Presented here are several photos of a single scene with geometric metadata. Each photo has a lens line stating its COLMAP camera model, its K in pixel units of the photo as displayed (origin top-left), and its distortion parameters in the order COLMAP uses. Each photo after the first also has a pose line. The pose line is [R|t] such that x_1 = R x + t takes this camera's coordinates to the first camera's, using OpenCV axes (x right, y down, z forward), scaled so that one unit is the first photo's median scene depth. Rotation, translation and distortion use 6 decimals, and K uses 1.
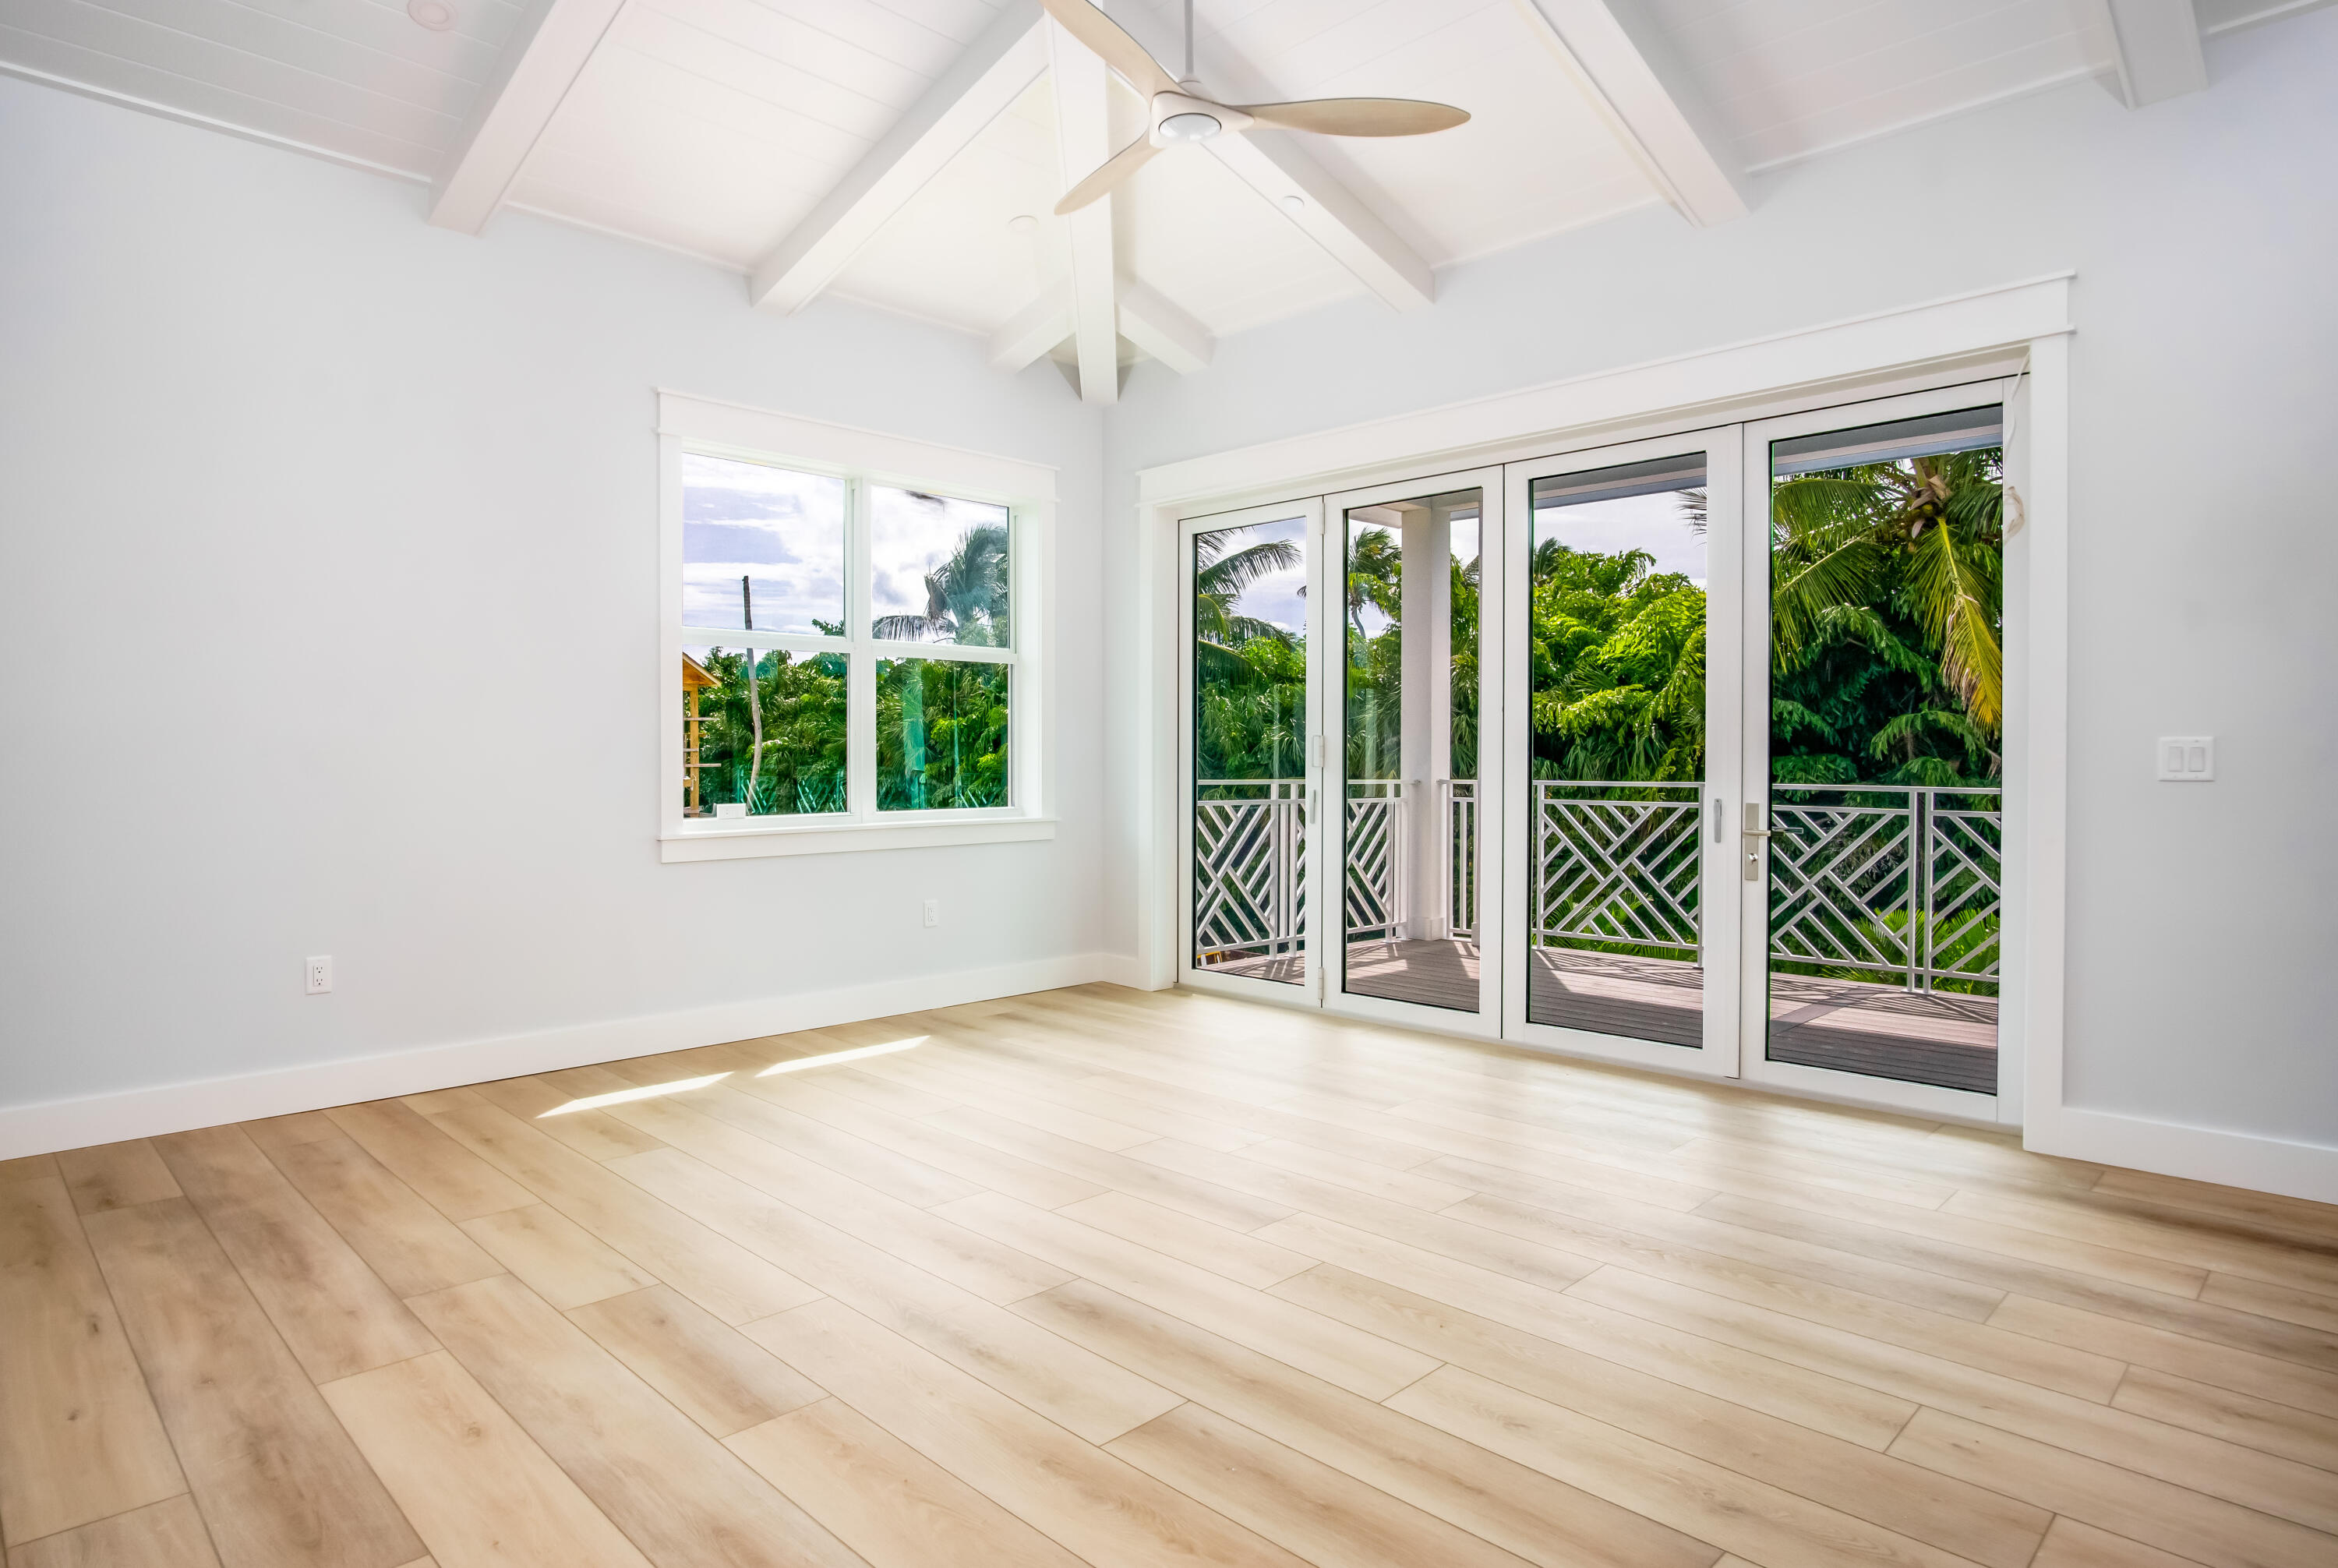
lens RADIAL K [[1302.0, 0, 1169.0], [0, 1302.0, 784.0], [0, 0, 1]] dist [0.000758, -0.000169]
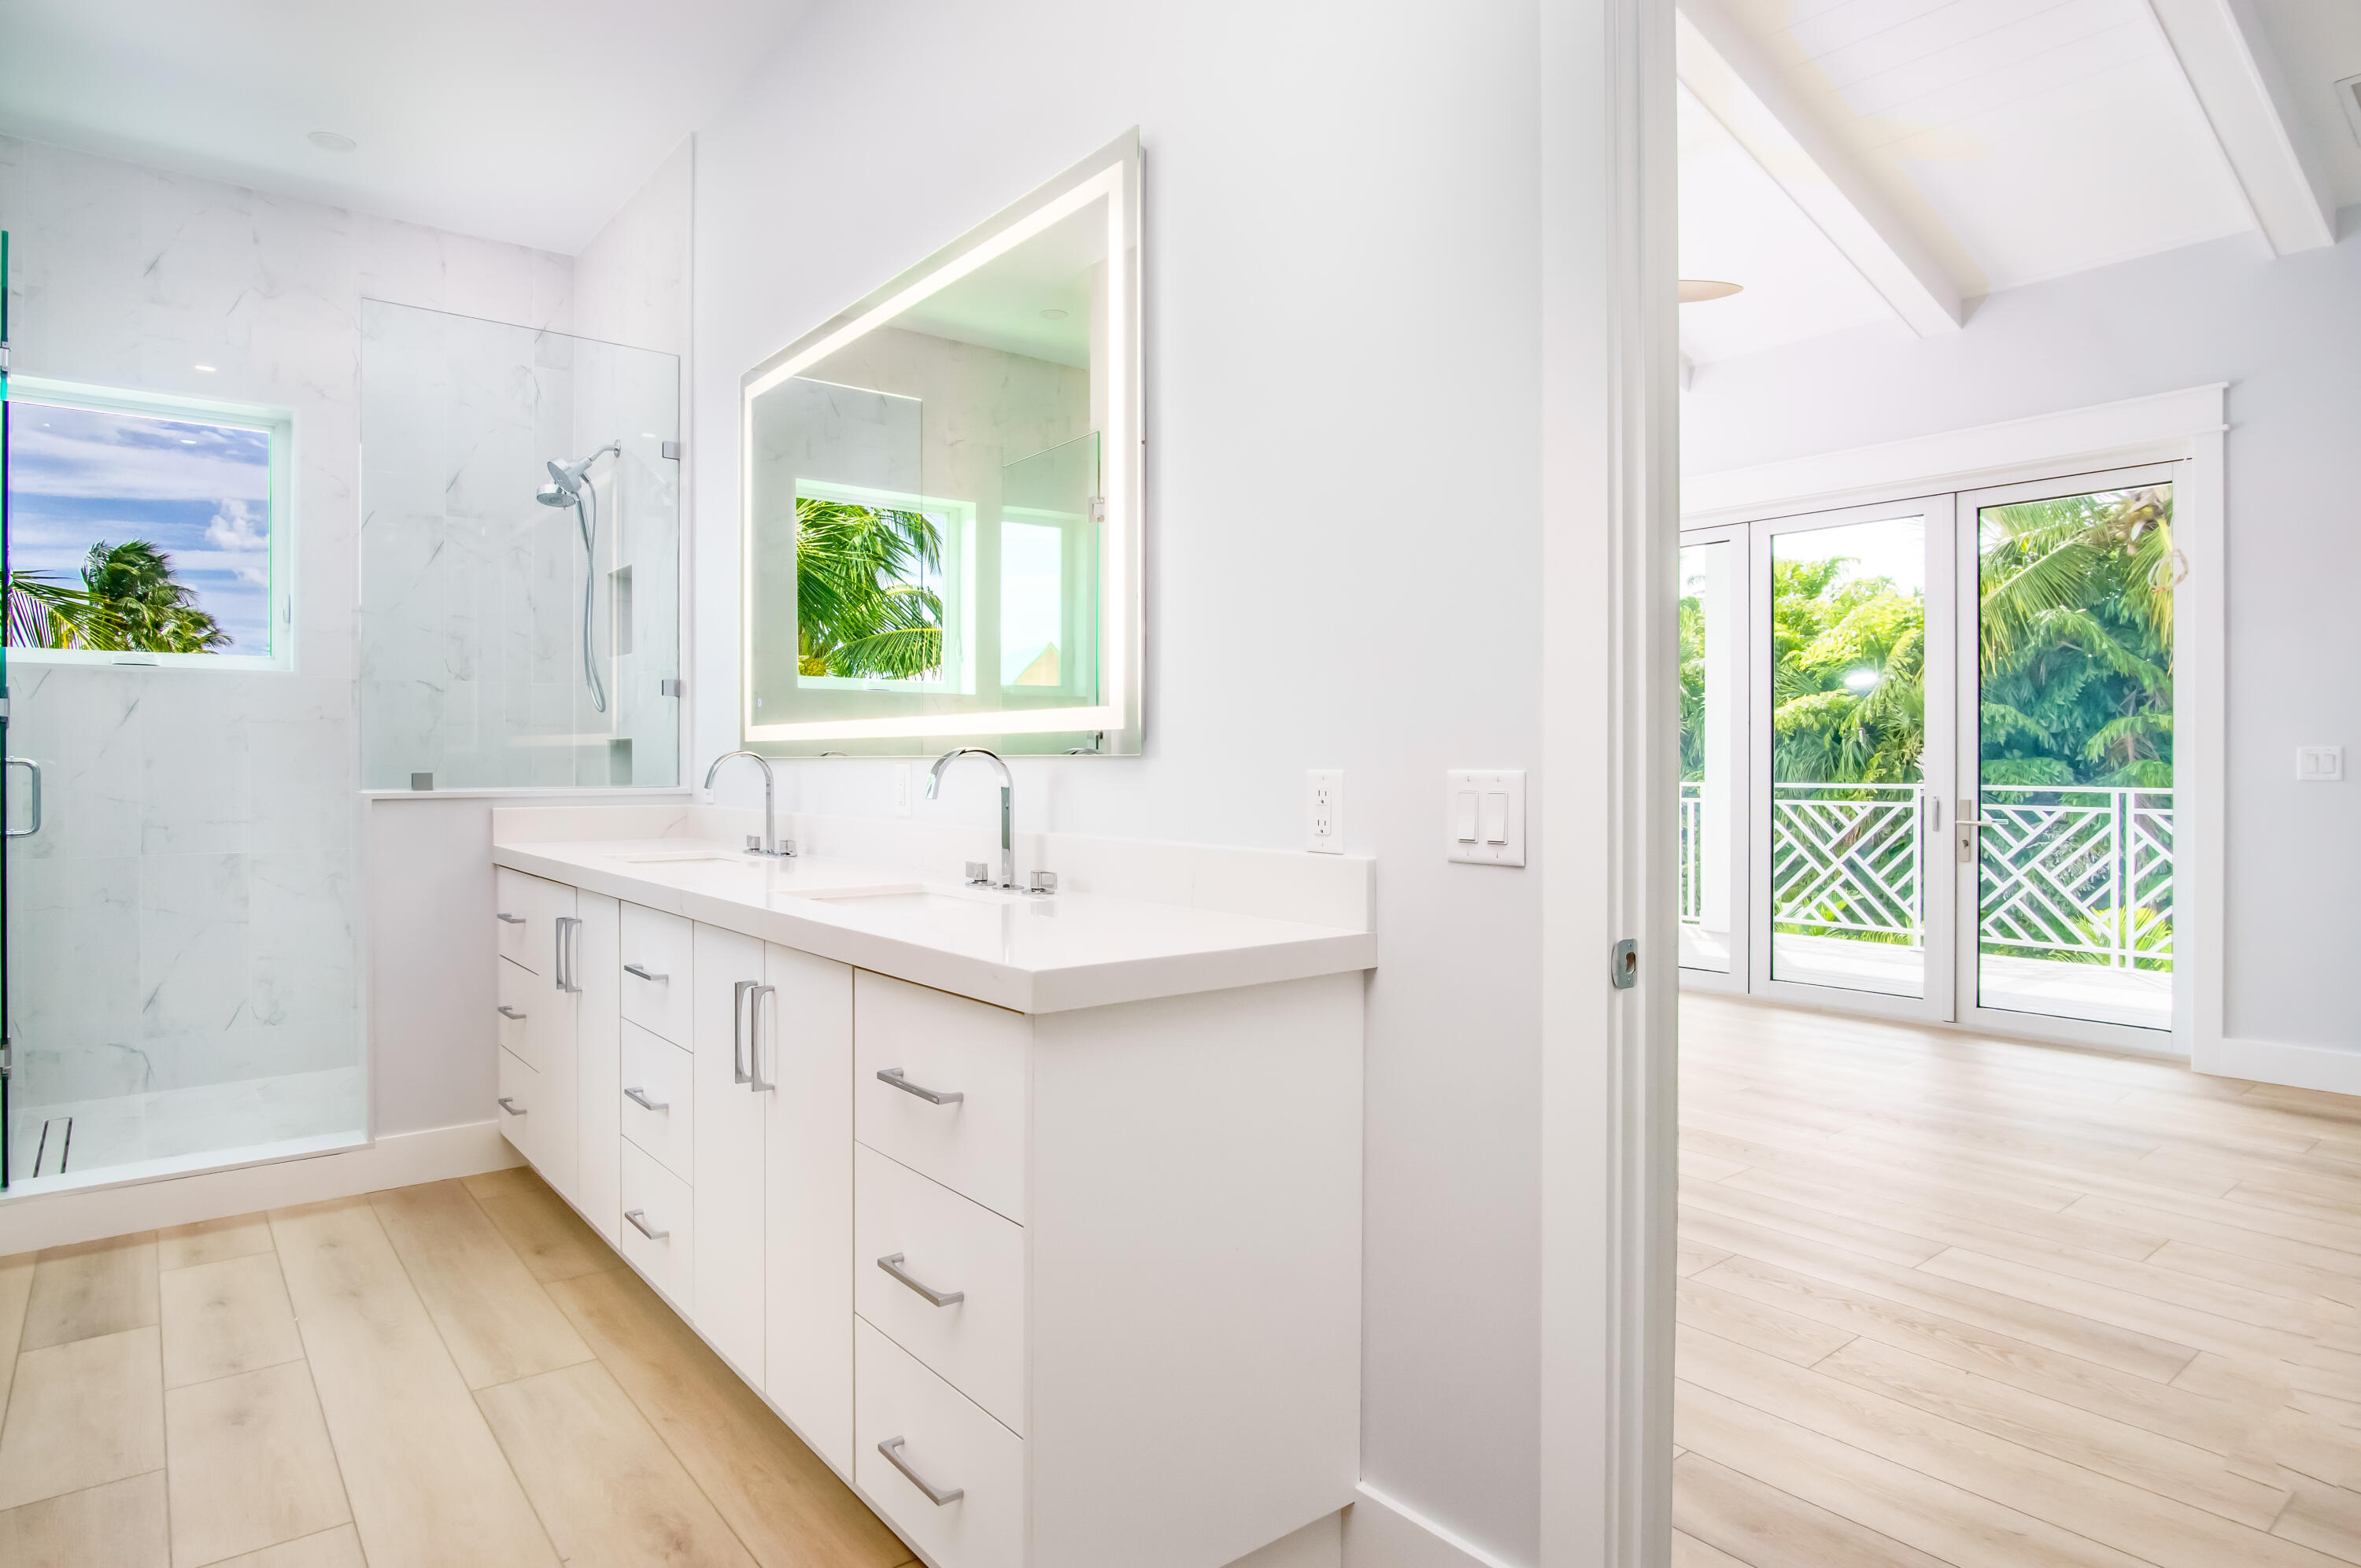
lens RADIAL K [[1329.5, 0, 1180.5], [0, 1329.5, 784.0], [0, 0, 1]] dist [-0.003995, -0.000678]
pose [[0.993851, -0.001741, -0.110709, -0.089173], [0.001289, 0.999991, -0.004149, 0.002078], [0.110715, 0.003981, 0.993844, -0.195808]]
